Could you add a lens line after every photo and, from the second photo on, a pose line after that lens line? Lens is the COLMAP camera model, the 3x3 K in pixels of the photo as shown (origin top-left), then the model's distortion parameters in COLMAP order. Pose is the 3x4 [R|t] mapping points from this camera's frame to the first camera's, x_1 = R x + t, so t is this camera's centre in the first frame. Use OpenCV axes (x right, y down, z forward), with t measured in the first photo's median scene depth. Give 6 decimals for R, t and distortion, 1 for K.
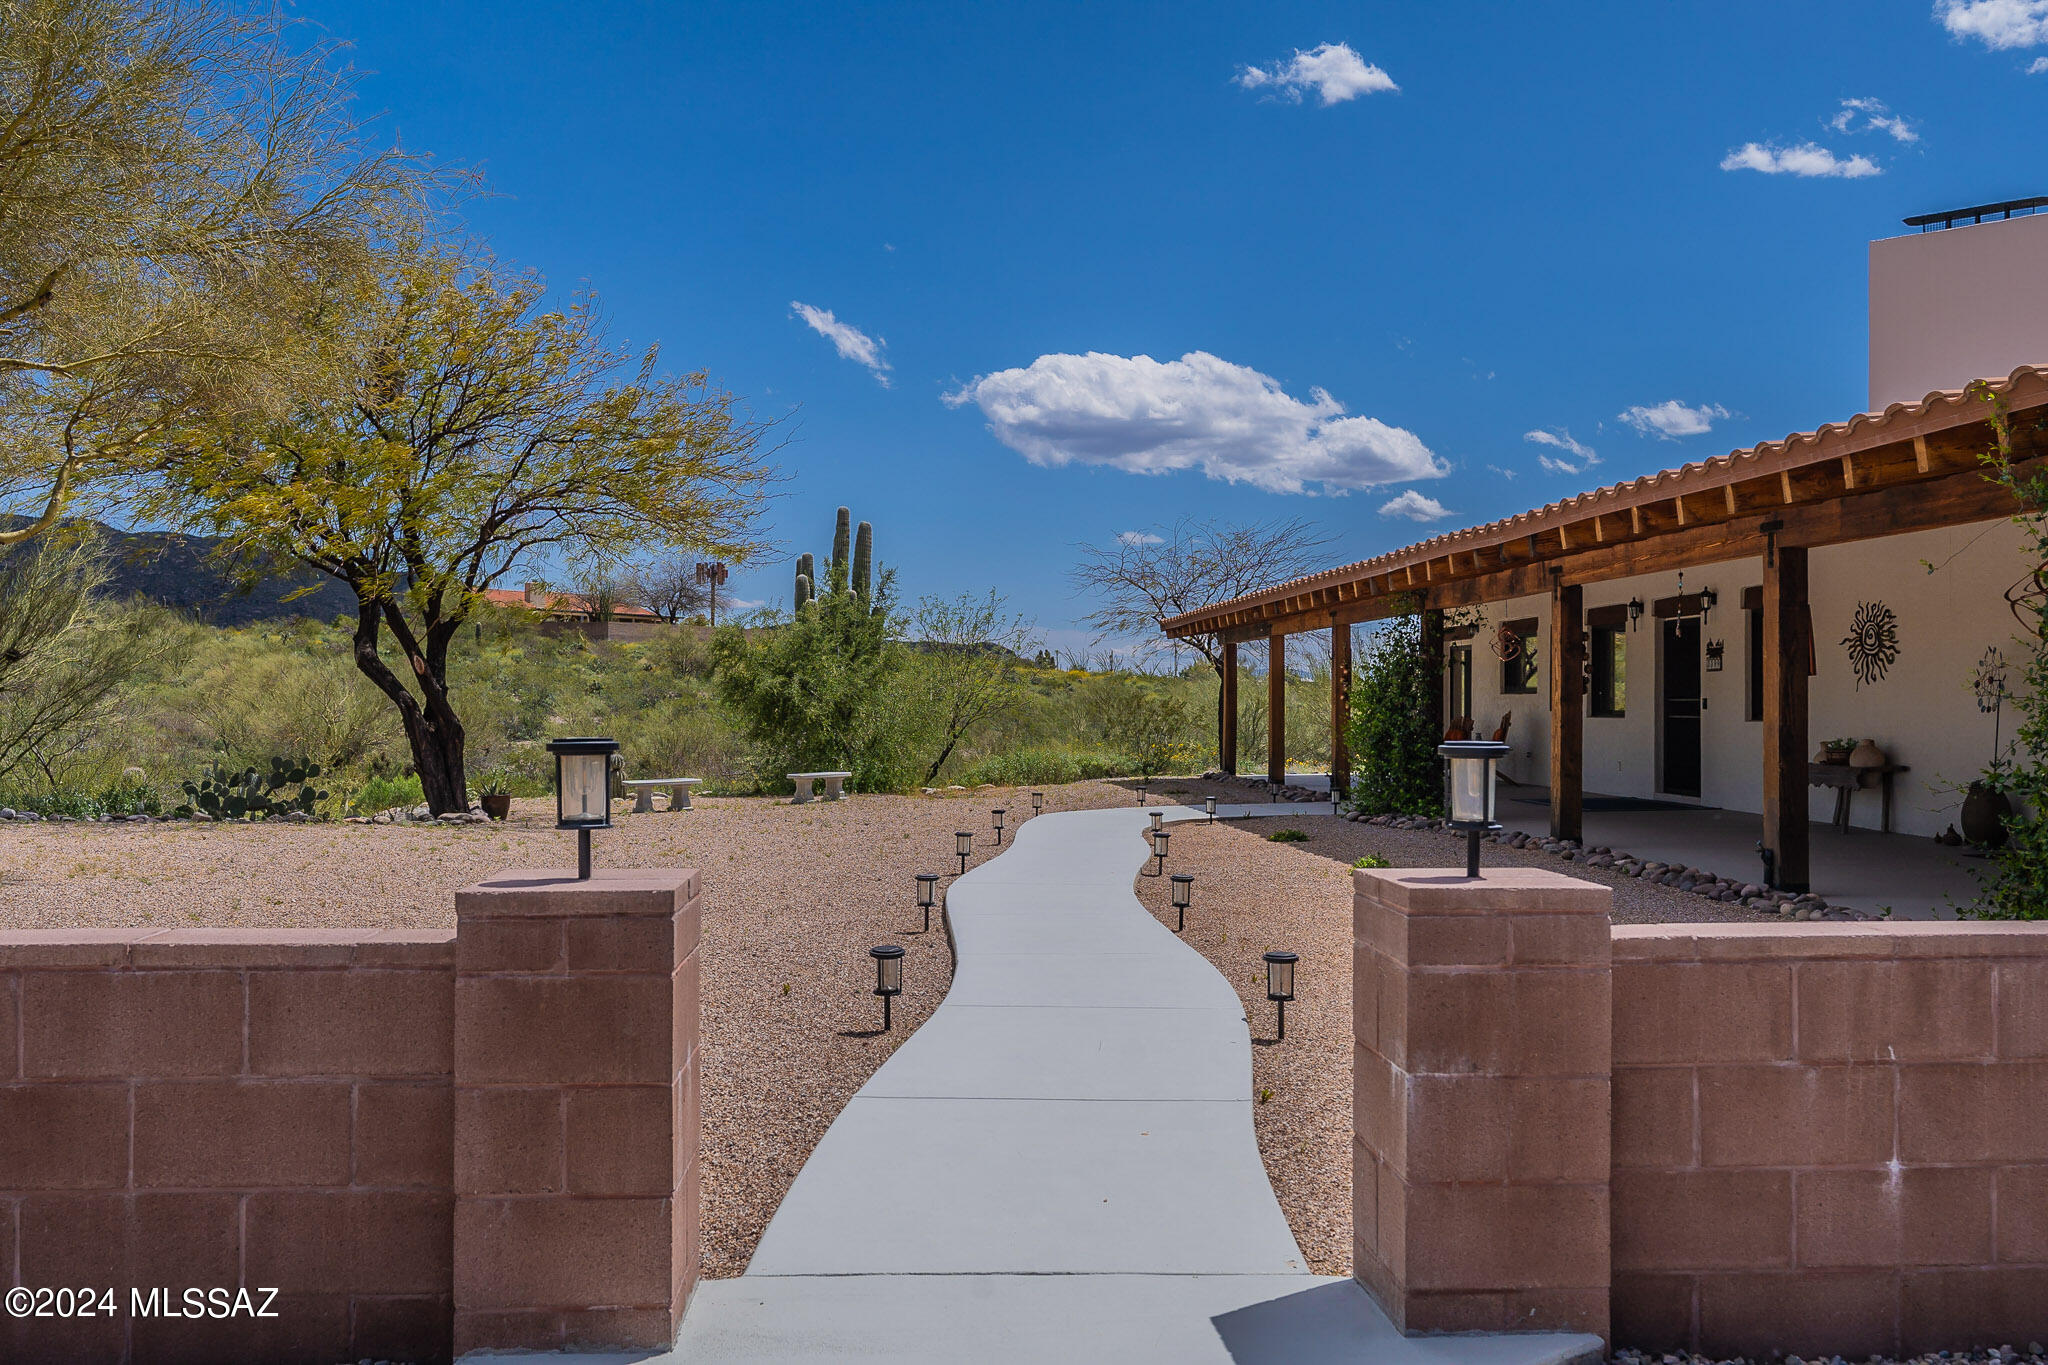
lens RADIAL K [[1765.2, 0, 1024.0], [0, 1765.2, 682.5], [0, 0, 1]] dist [0.000642, -0.000058]
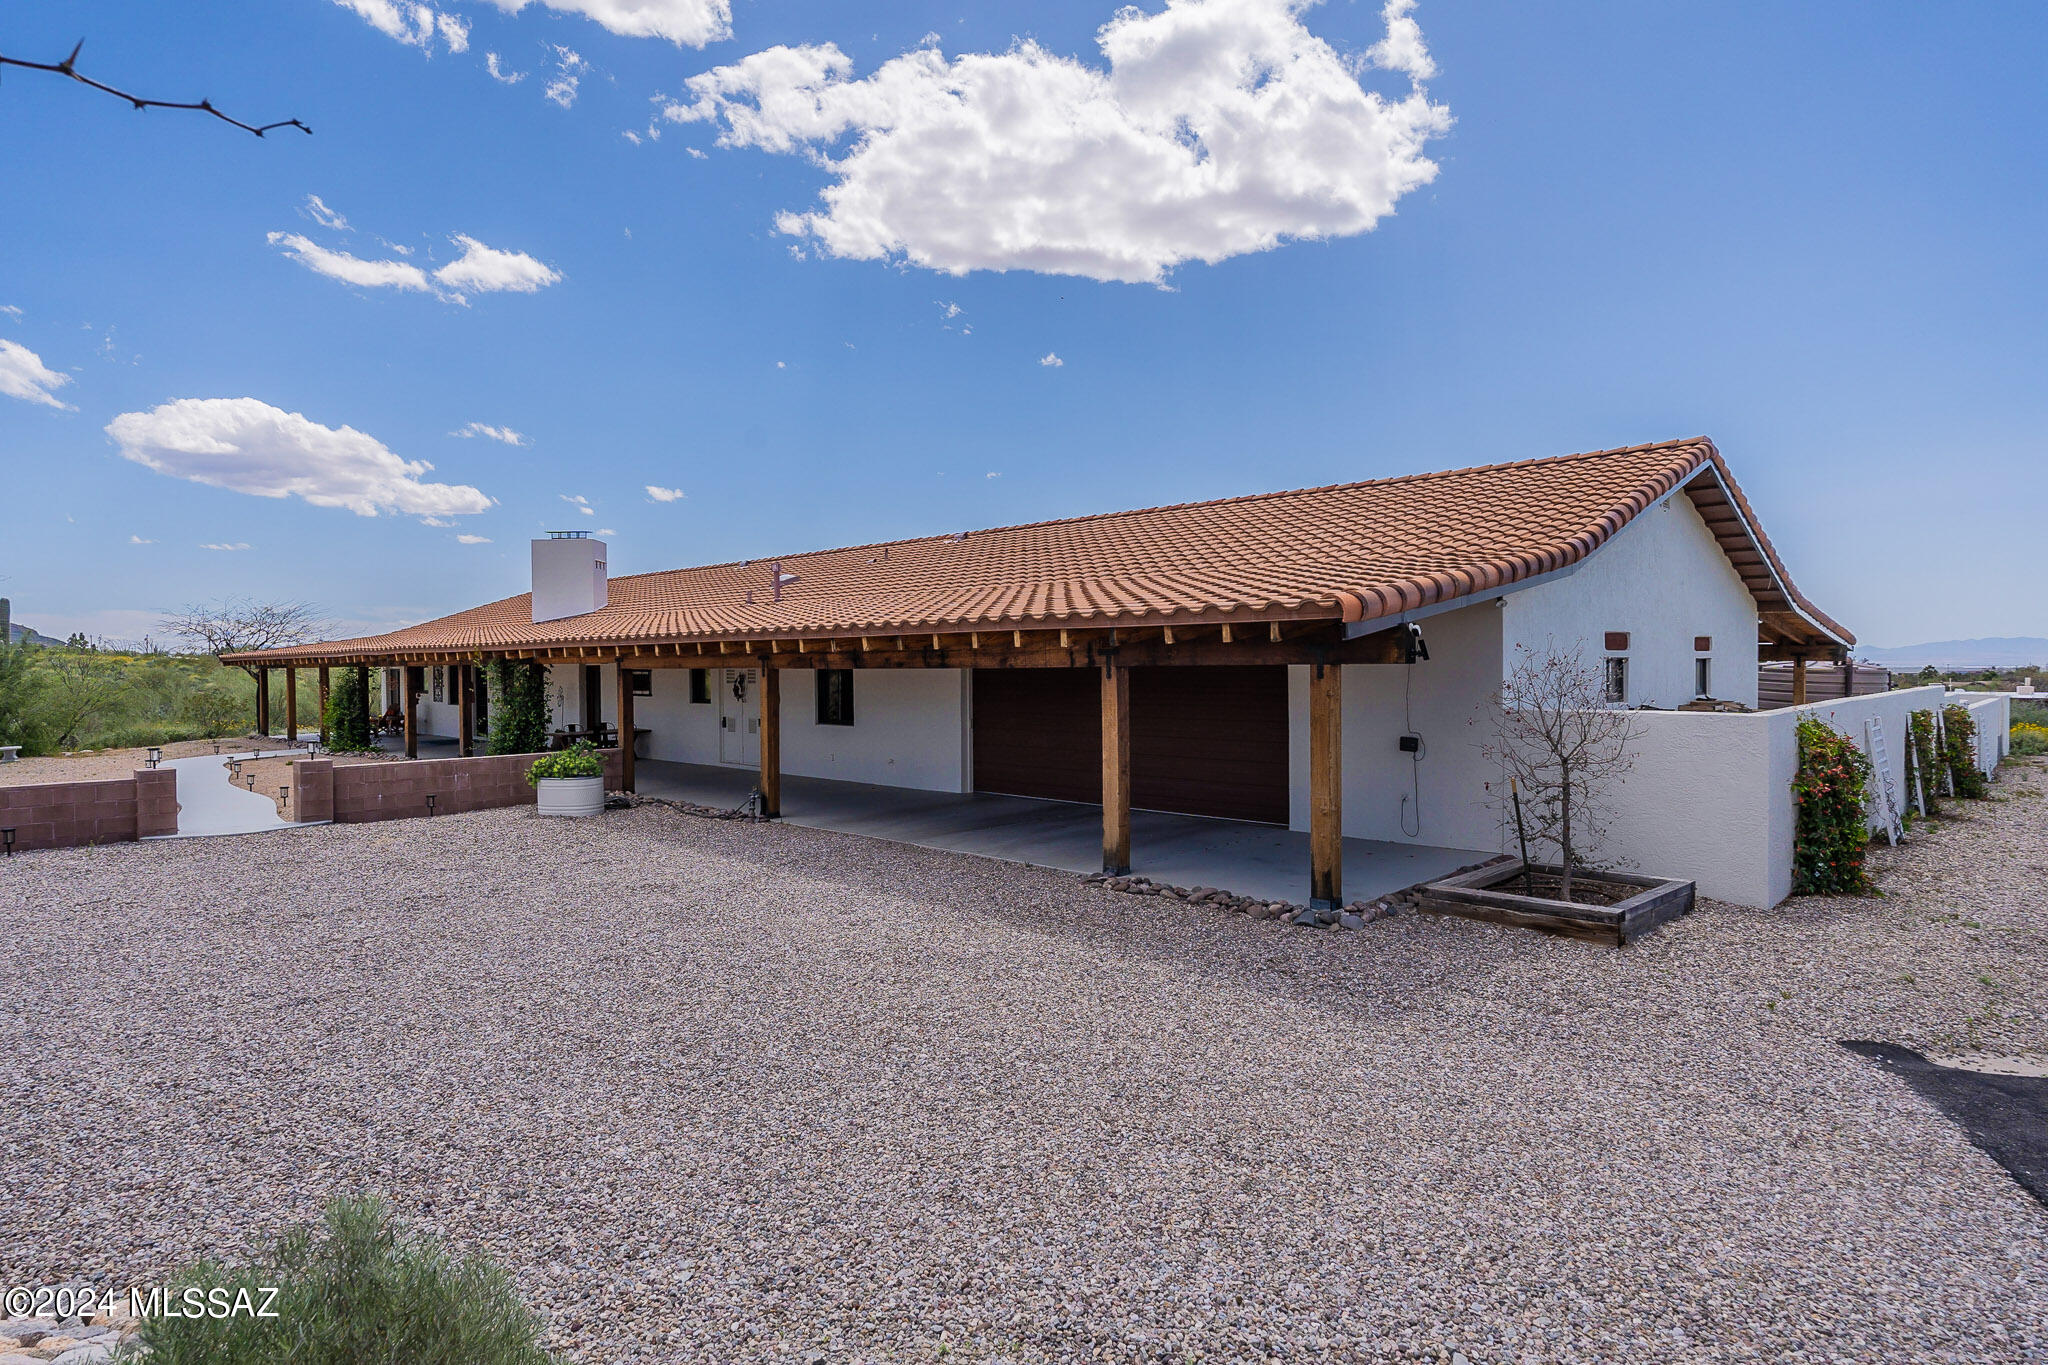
lens RADIAL K [[1098.3, 0, 1022.4], [0, 1098.3, 707.4], [0, 0, 1]] dist [-0.001035, 0.000569]
pose [[0.748486, -0.031843, 0.662386, -0.079092], [0.002355, 0.998968, 0.045363, -0.042990], [-0.663147, -0.032394, 0.747788, -0.614371]]
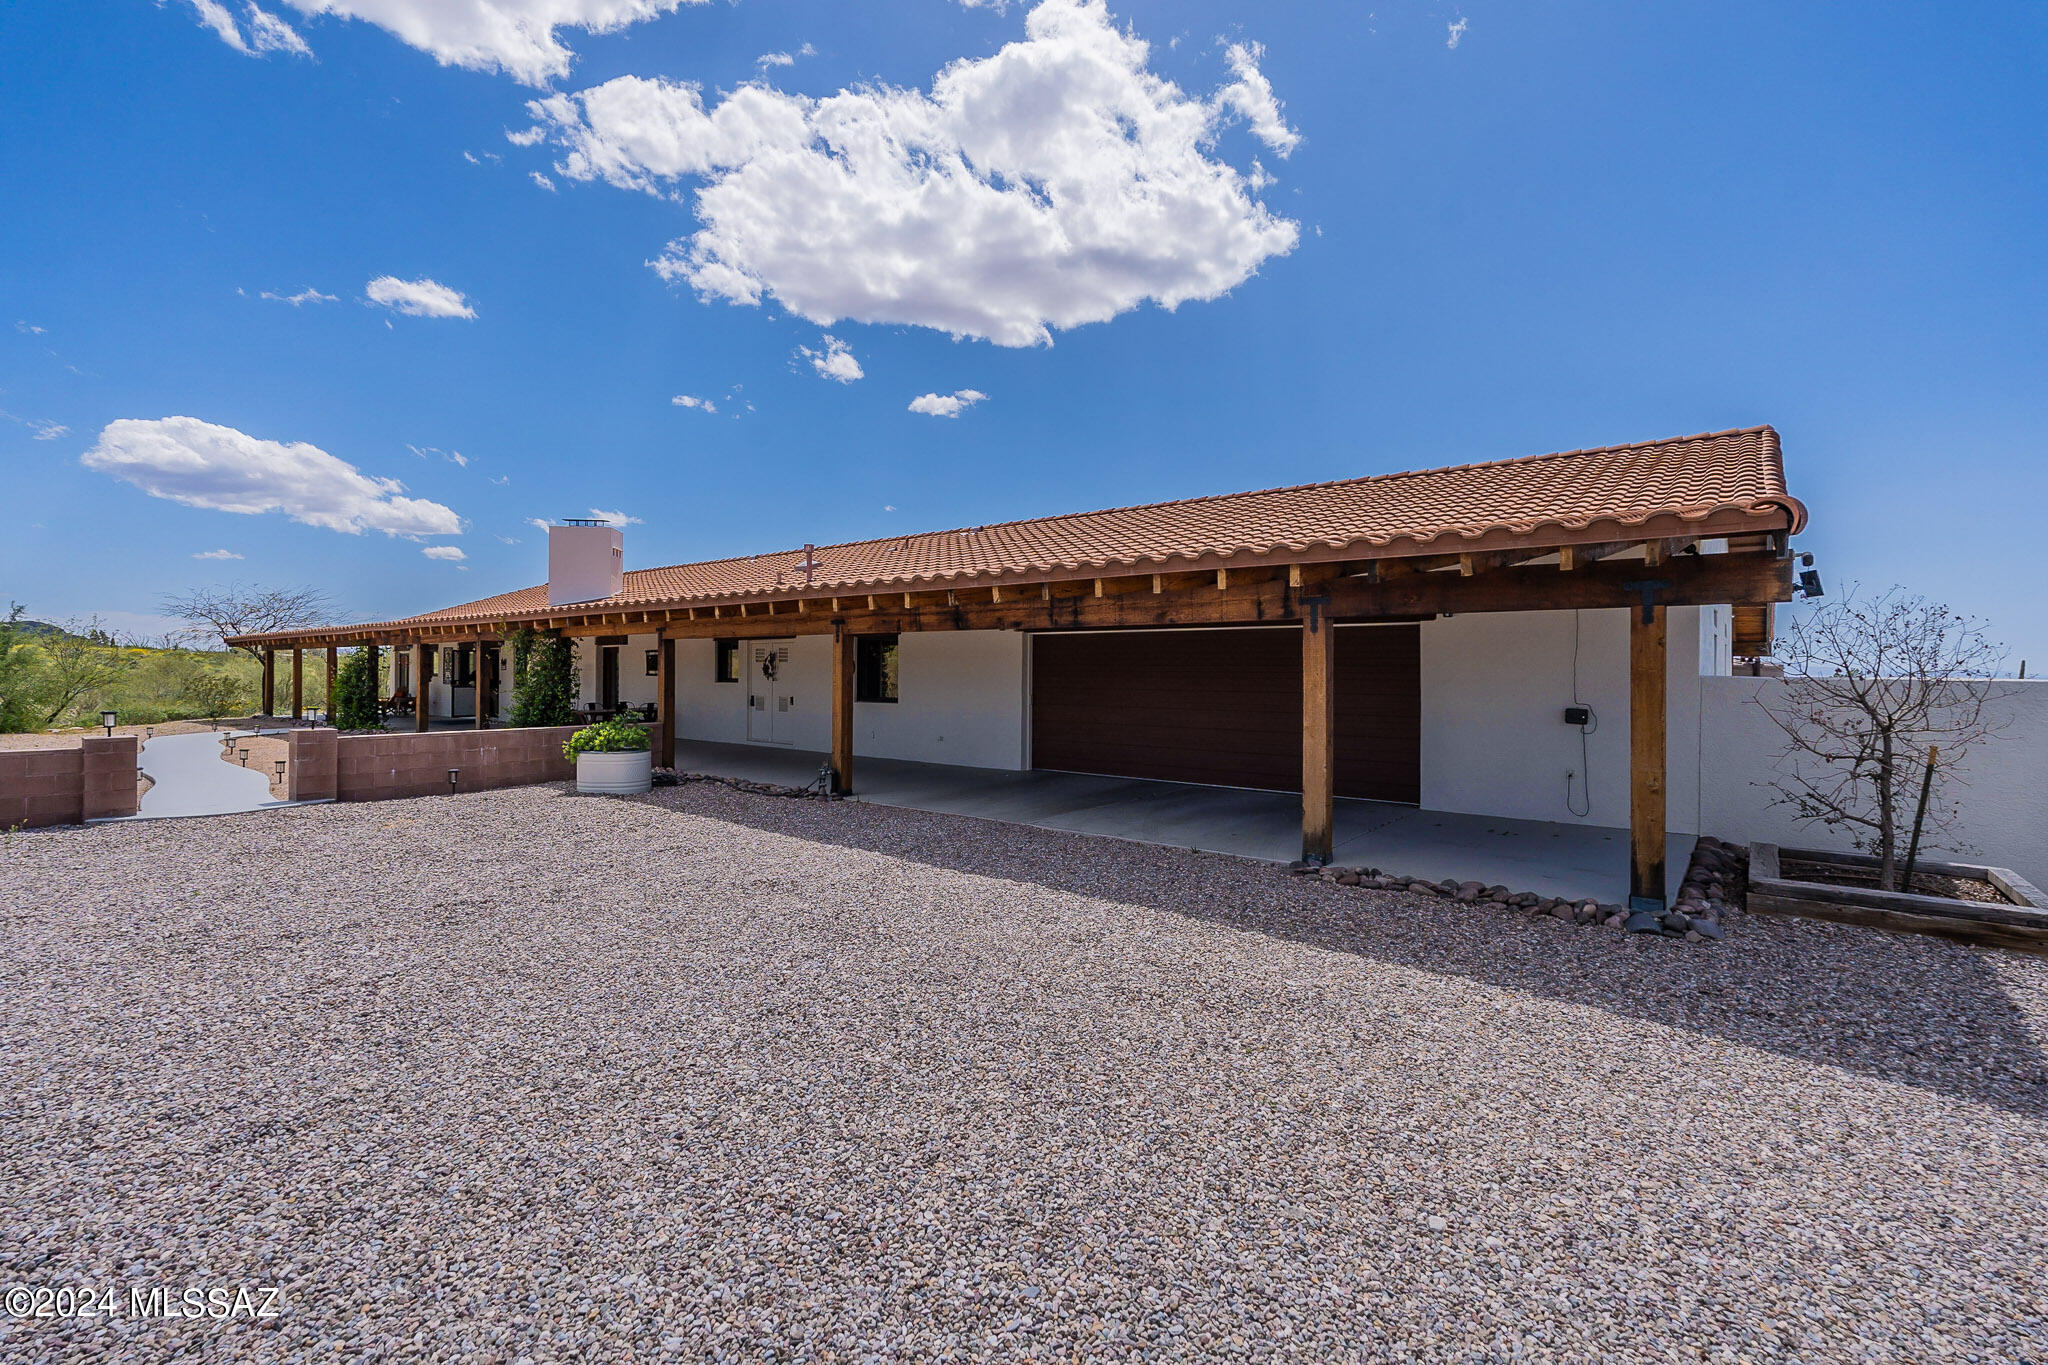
lens RADIAL K [[893.6, 0, 1024.0], [0, 893.6, 682.5], [0, 0, 1]] dist [-0.002060, -0.000581]
pose [[0.684100, -0.005928, 0.729364, -0.048570], [-0.011586, 0.999752, 0.018992, -0.020240], [-0.729296, -0.021443, 0.683862, -0.431571]]
